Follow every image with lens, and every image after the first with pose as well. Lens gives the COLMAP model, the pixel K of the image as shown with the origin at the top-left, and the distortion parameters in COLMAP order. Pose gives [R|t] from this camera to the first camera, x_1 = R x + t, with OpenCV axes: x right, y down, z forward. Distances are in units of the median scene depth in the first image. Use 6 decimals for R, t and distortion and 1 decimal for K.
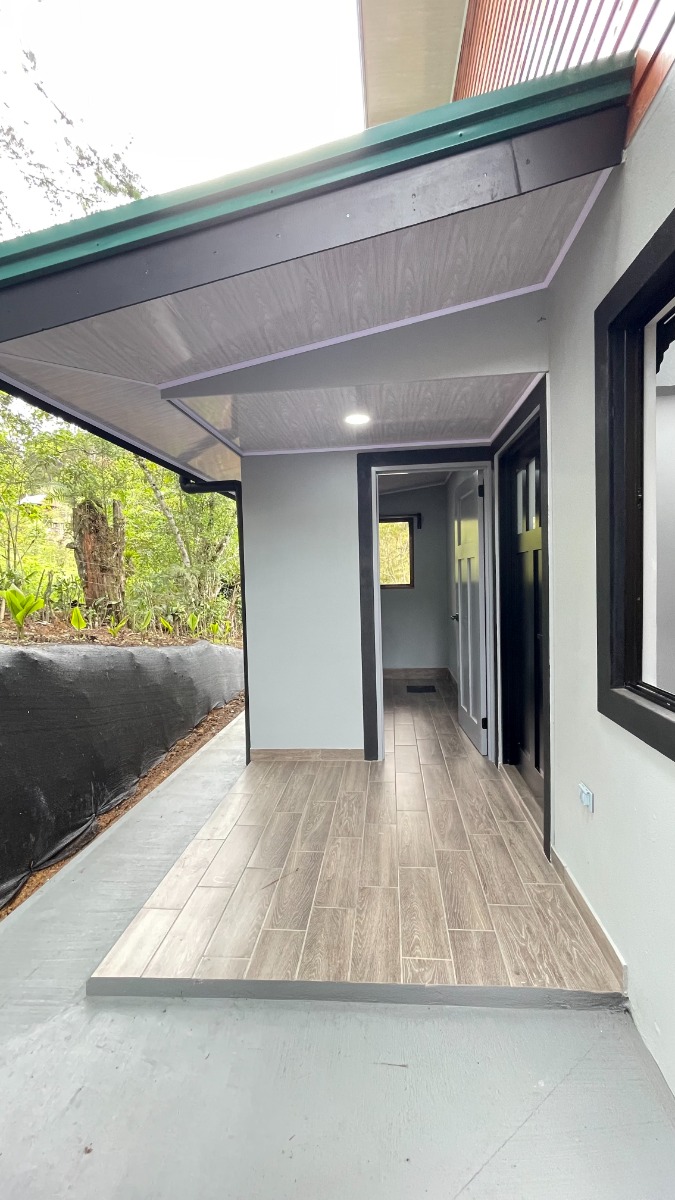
lens RADIAL K [[483.0, 0, 341.8], [0, 483.0, 599.6], [0, 0, 1]] dist [0.006096, 0.001790]
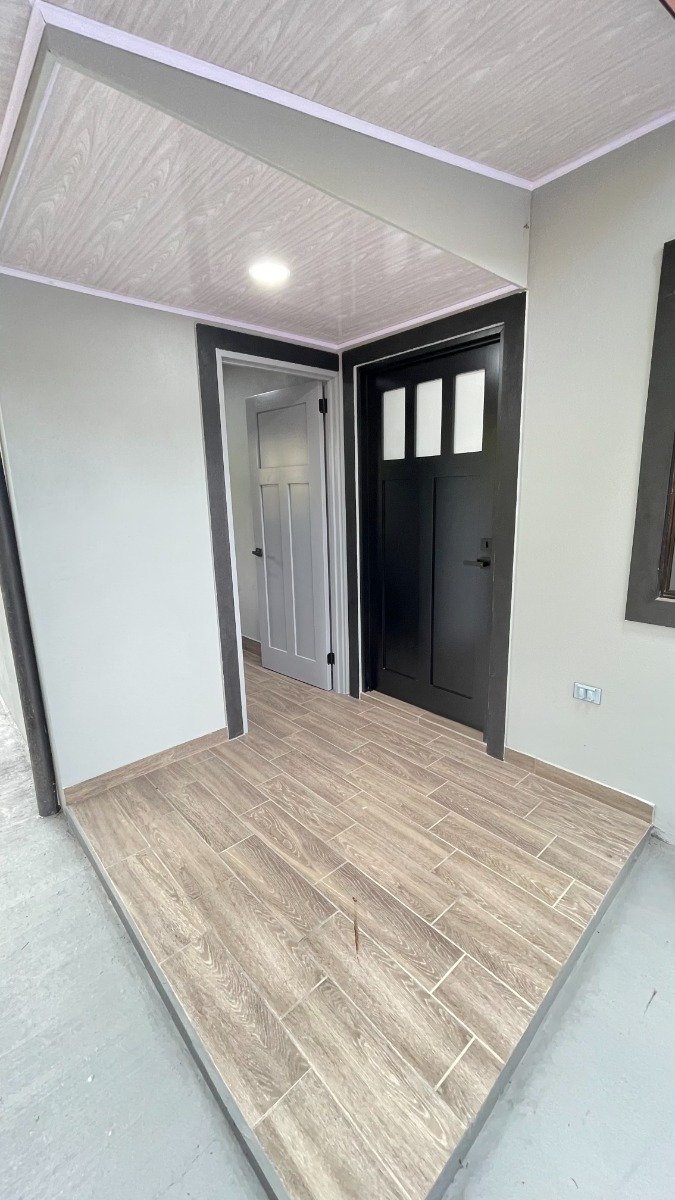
lens RADIAL K [[483.0, 0, 339.5], [0, 483.0, 599.4], [0, 0, 1]] dist [0.006096, 0.001790]
pose [[0.673785, -0.149747, 0.723595, -0.594852], [0.041020, 0.985320, 0.165714, -0.033831], [-0.737788, -0.081974, 0.670037, 0.554337]]
